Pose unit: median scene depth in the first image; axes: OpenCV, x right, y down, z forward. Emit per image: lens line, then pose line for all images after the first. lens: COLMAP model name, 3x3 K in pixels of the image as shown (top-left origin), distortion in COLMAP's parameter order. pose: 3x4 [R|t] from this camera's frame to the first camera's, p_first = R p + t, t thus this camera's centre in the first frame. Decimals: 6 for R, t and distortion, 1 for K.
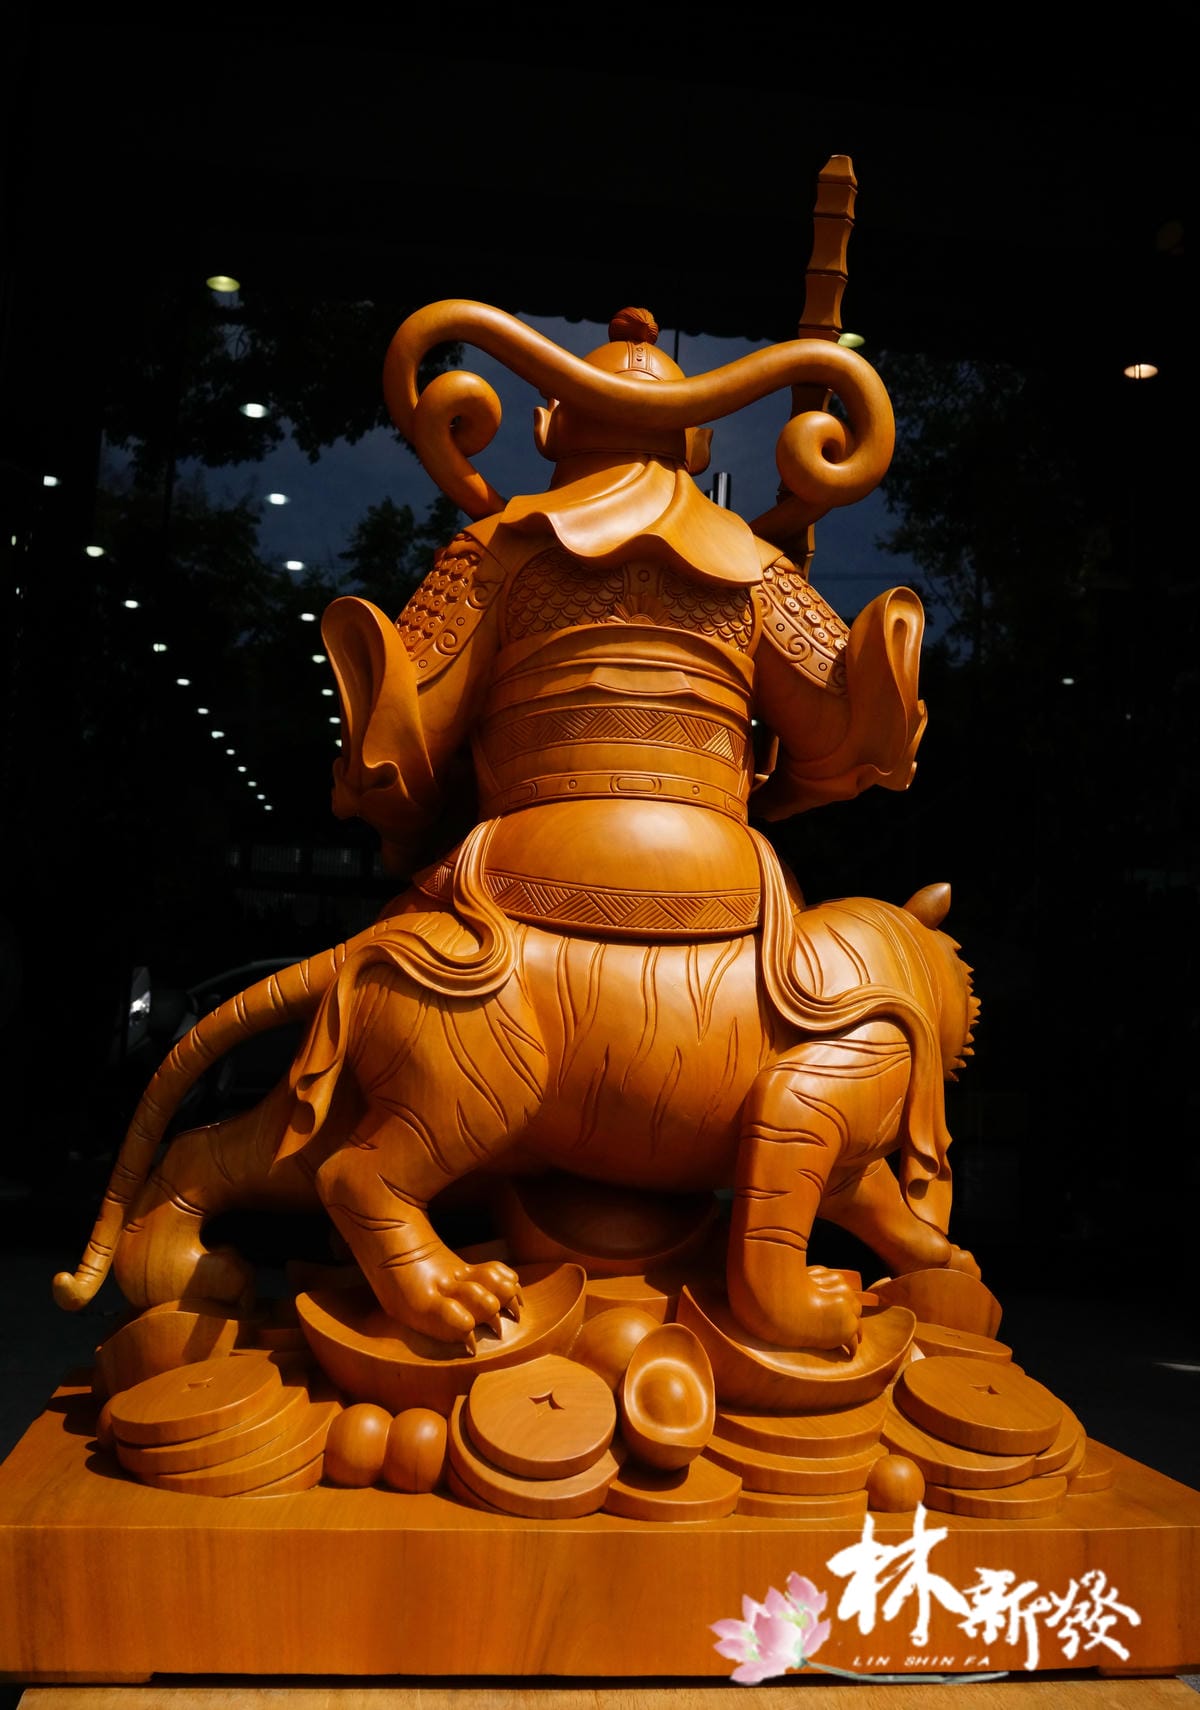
lens RADIAL K [[1768.7, 0, 600.1], [0, 1768.7, 851.2], [0, 0, 1]] dist [-0.071393, -0.021012]
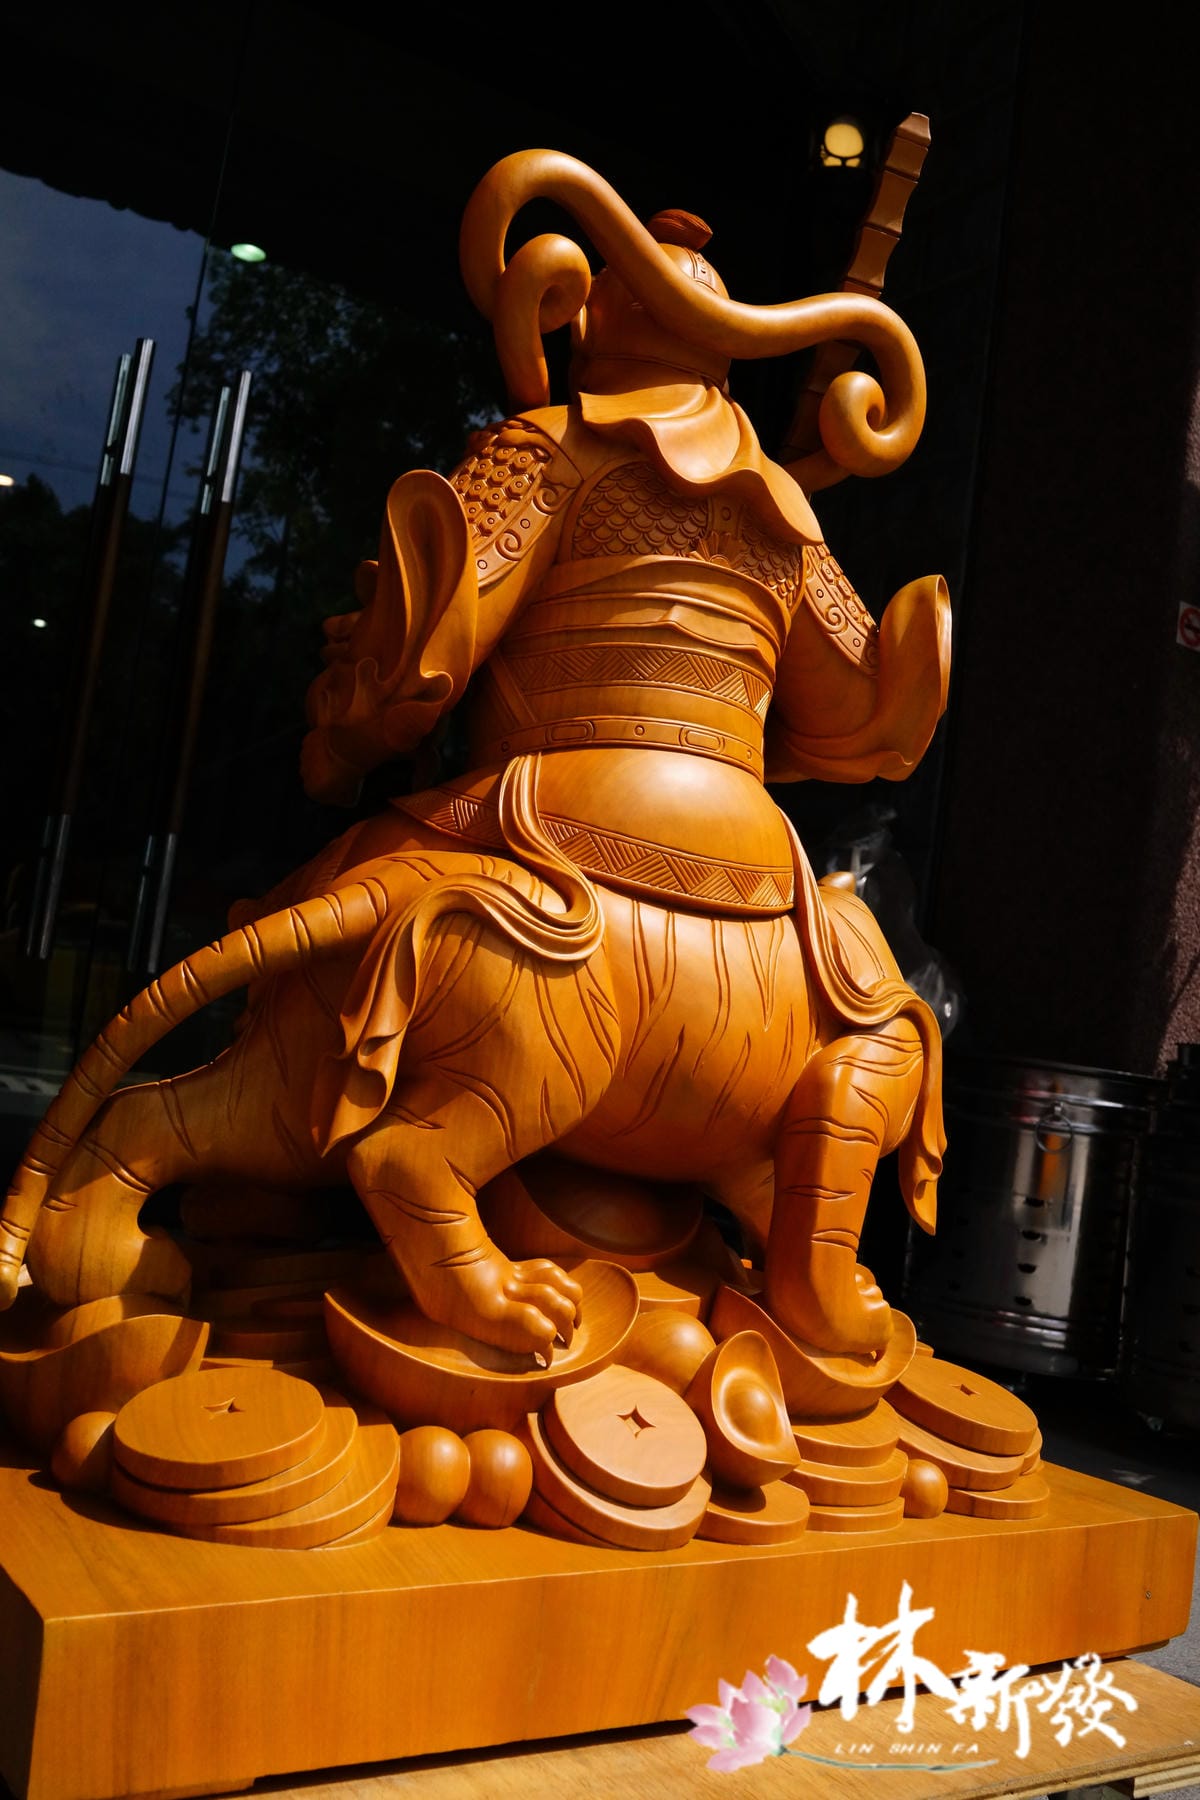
lens RADIAL K [[1737.0, 0, 594.4], [0, 1737.0, 893.8], [0, 0, 1]] dist [-0.073921, -0.022896]
pose [[0.898761, 0.101123, 0.426618, -0.421709], [-0.127415, 0.991285, 0.033459, 0.018603], [-0.419516, -0.084429, 0.903813, 0.217113]]
